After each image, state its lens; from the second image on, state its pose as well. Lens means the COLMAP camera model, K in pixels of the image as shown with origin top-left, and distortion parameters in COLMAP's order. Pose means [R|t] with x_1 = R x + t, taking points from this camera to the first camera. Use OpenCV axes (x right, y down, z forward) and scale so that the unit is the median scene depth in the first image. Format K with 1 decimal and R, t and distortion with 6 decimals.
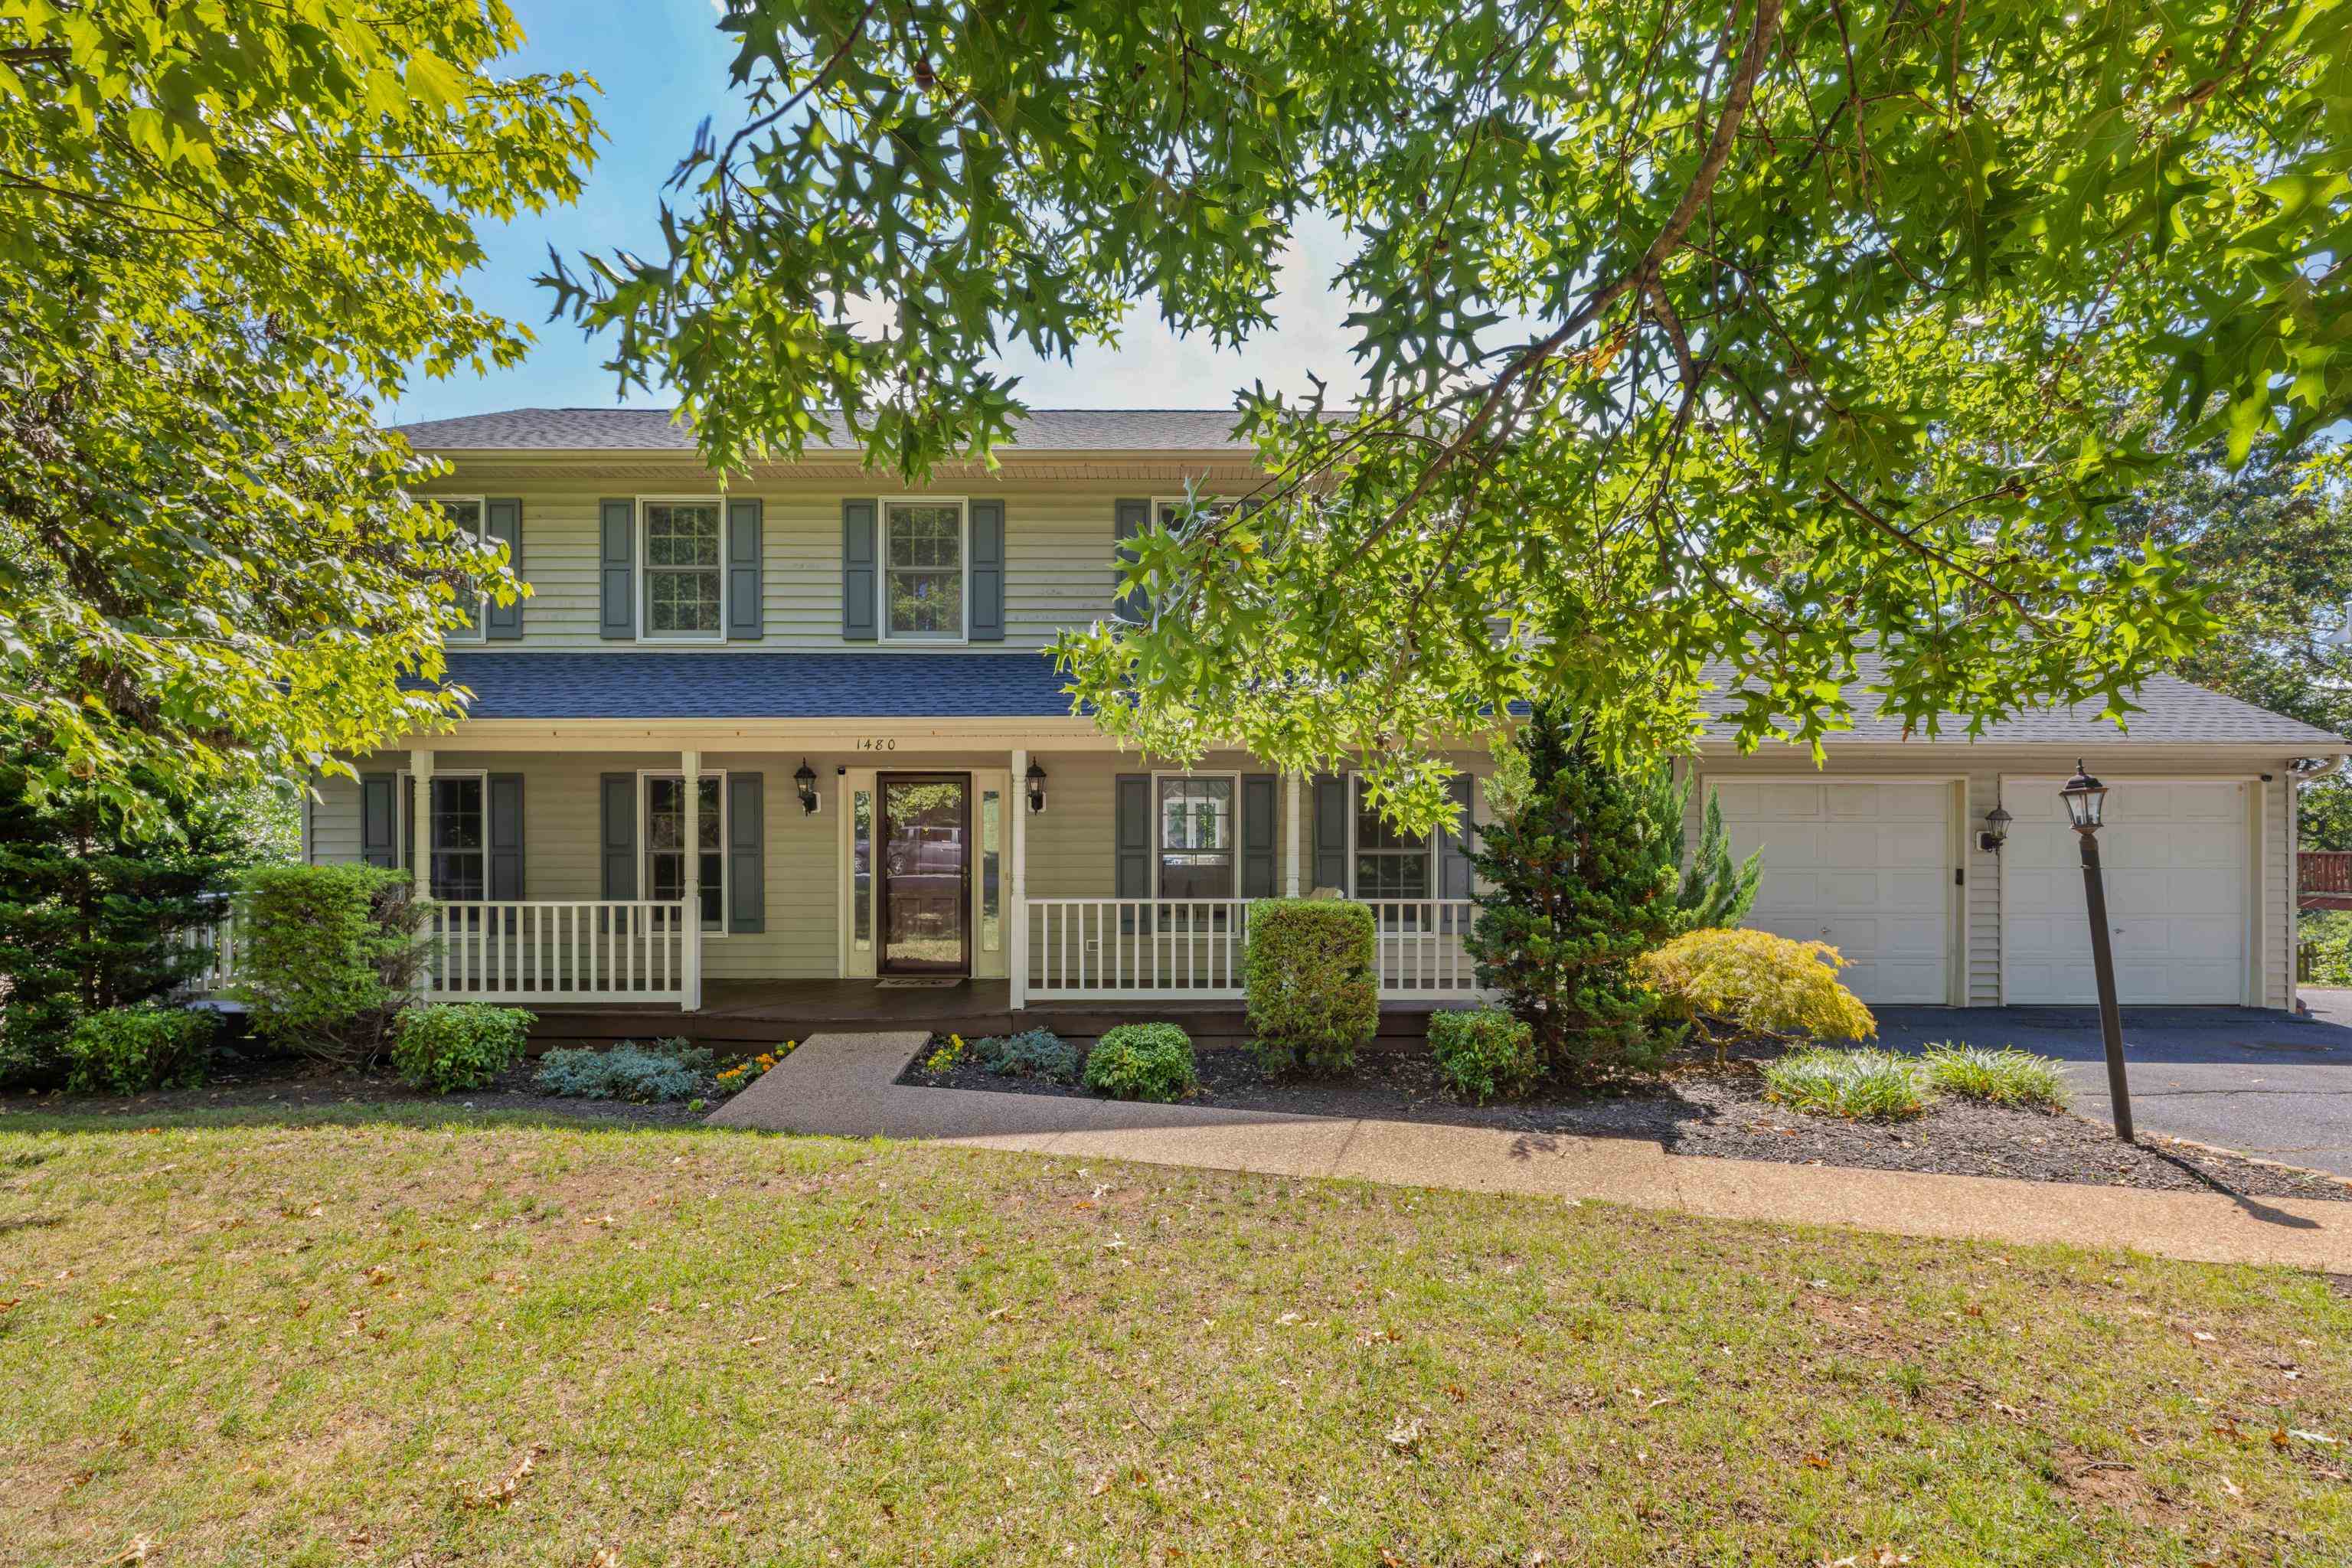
lens RADIAL K [[1005.4, 0, 1179.0], [0, 1005.4, 840.1], [0, 0, 1]] dist [-0.000174, 0.000161]
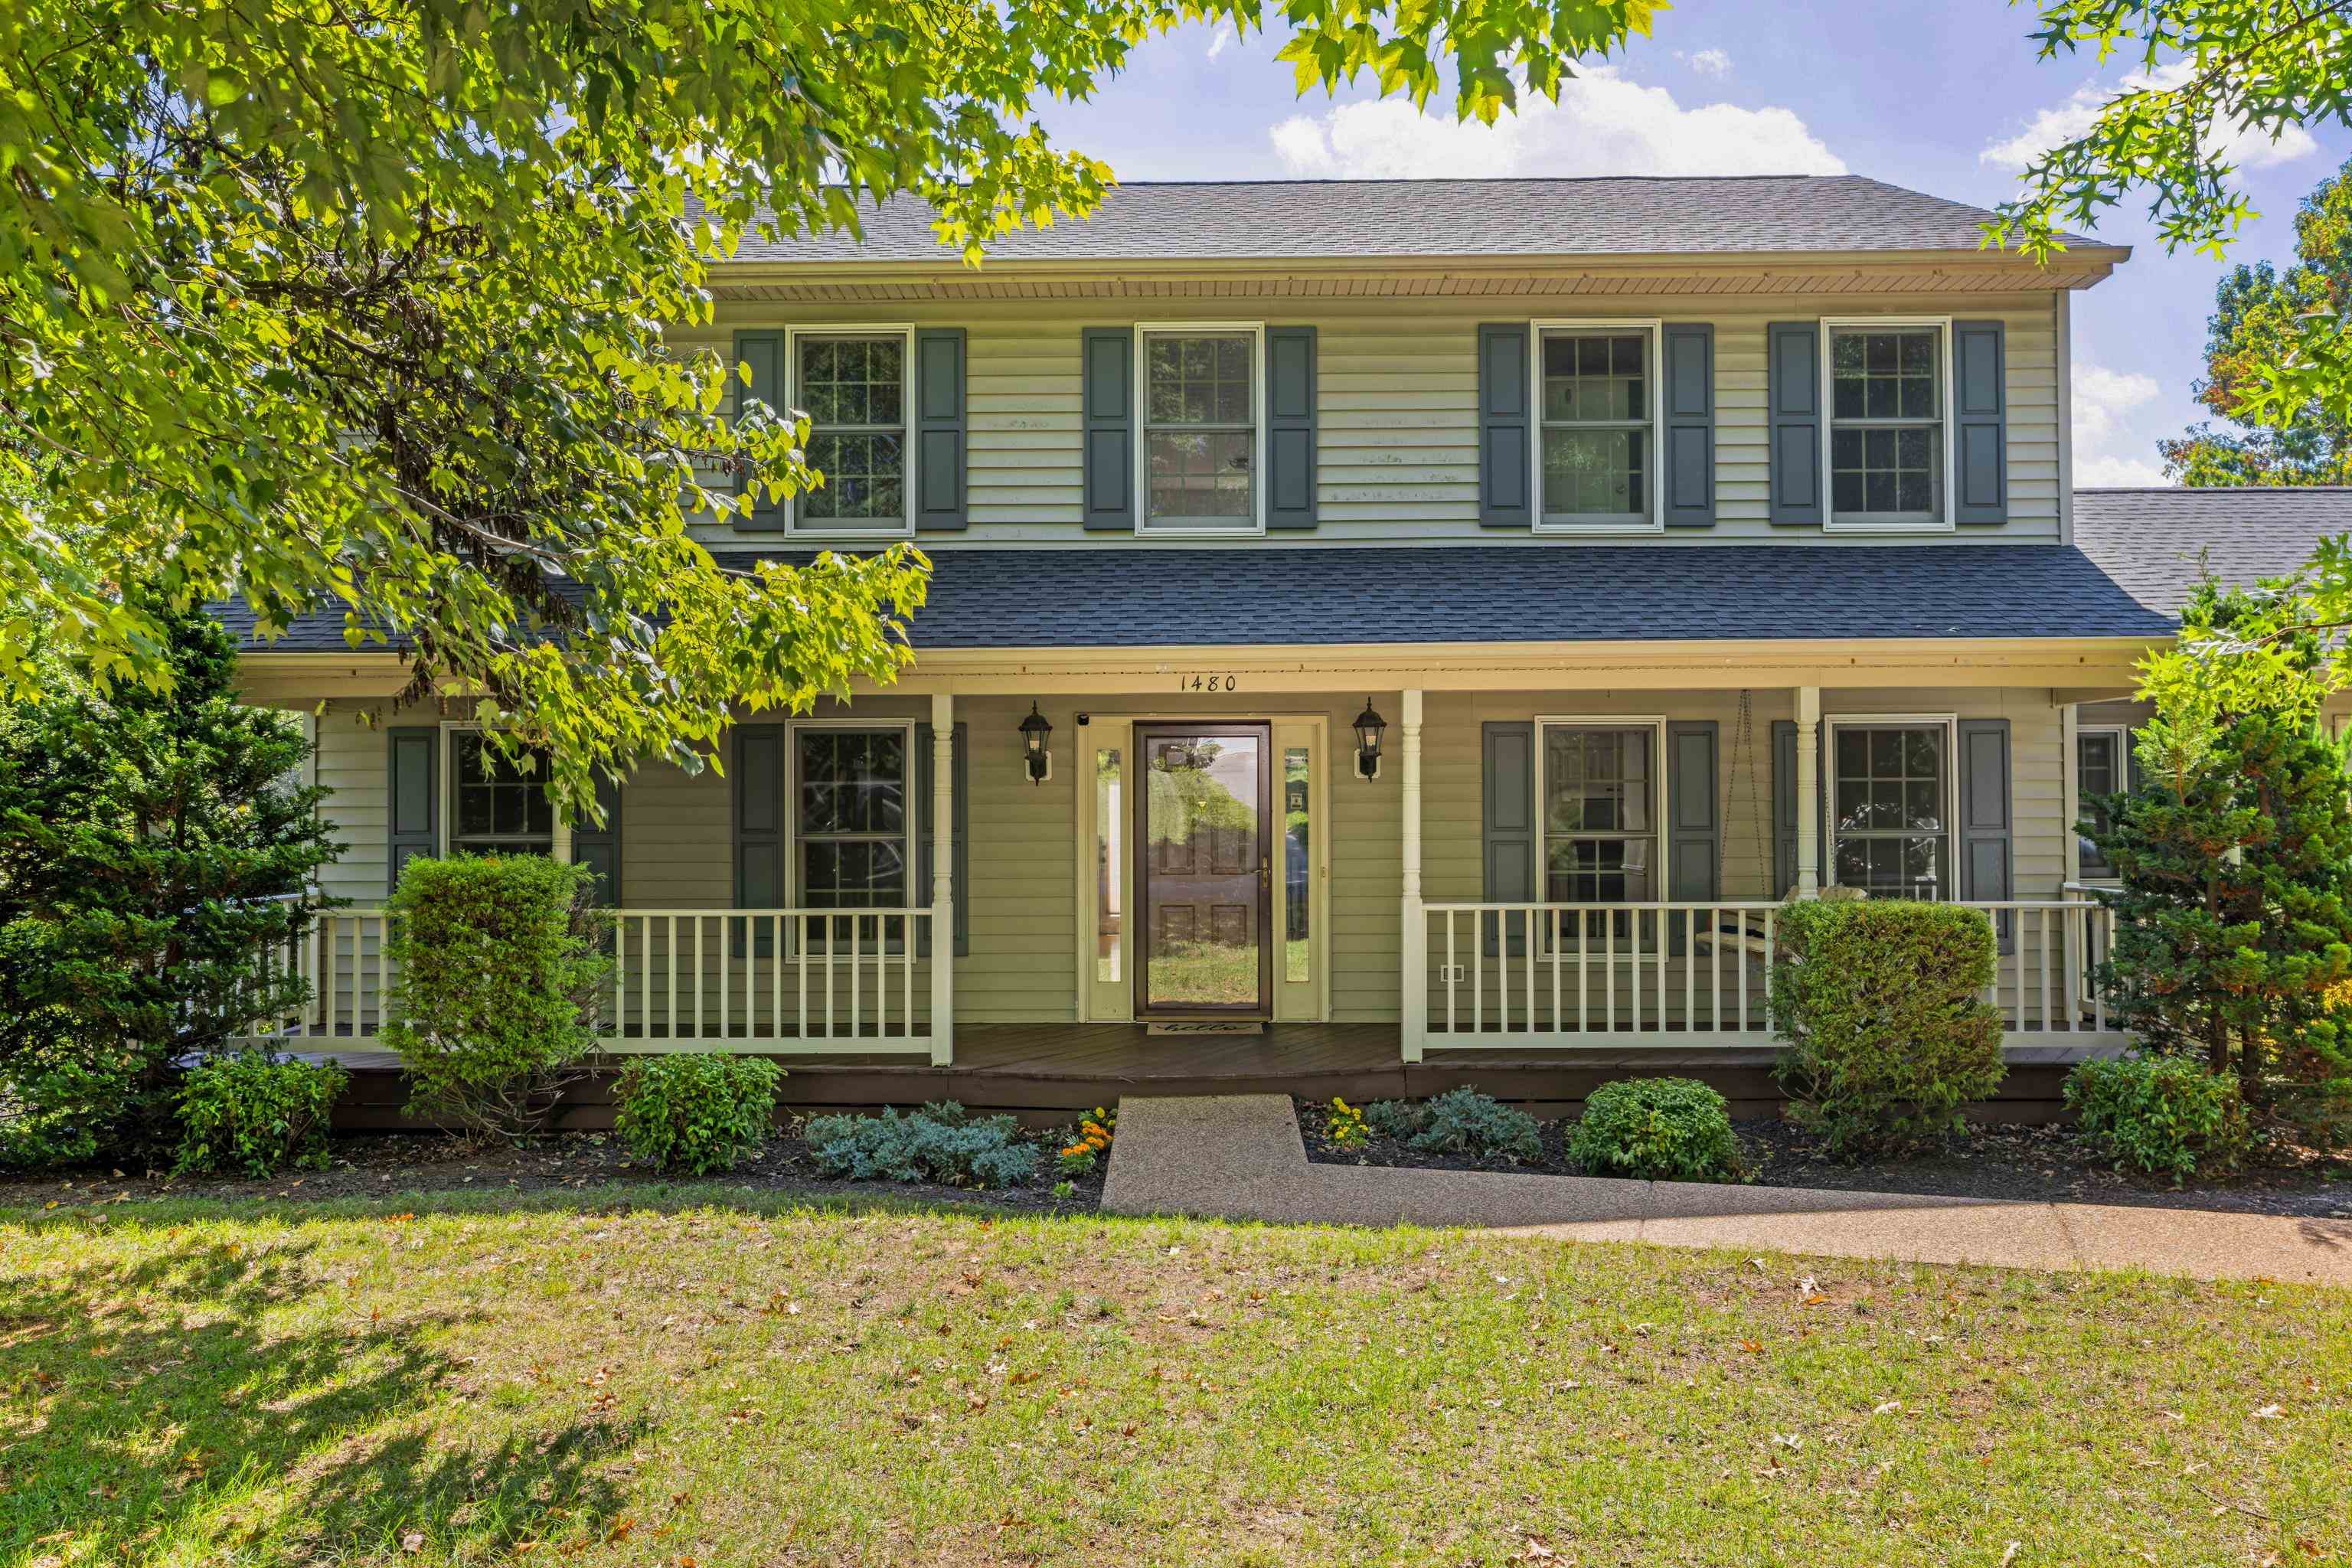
lens RADIAL K [[1631.6, 0, 1176.0], [0, 1631.6, 784.0], [0, 0, 1]] dist [-0.002097, -0.000698]
pose [[0.999805, -0.005015, -0.019104, -0.302443], [0.004600, 0.999754, -0.021680, -0.000429], [0.019208, 0.021588, 0.999582, -0.135796]]
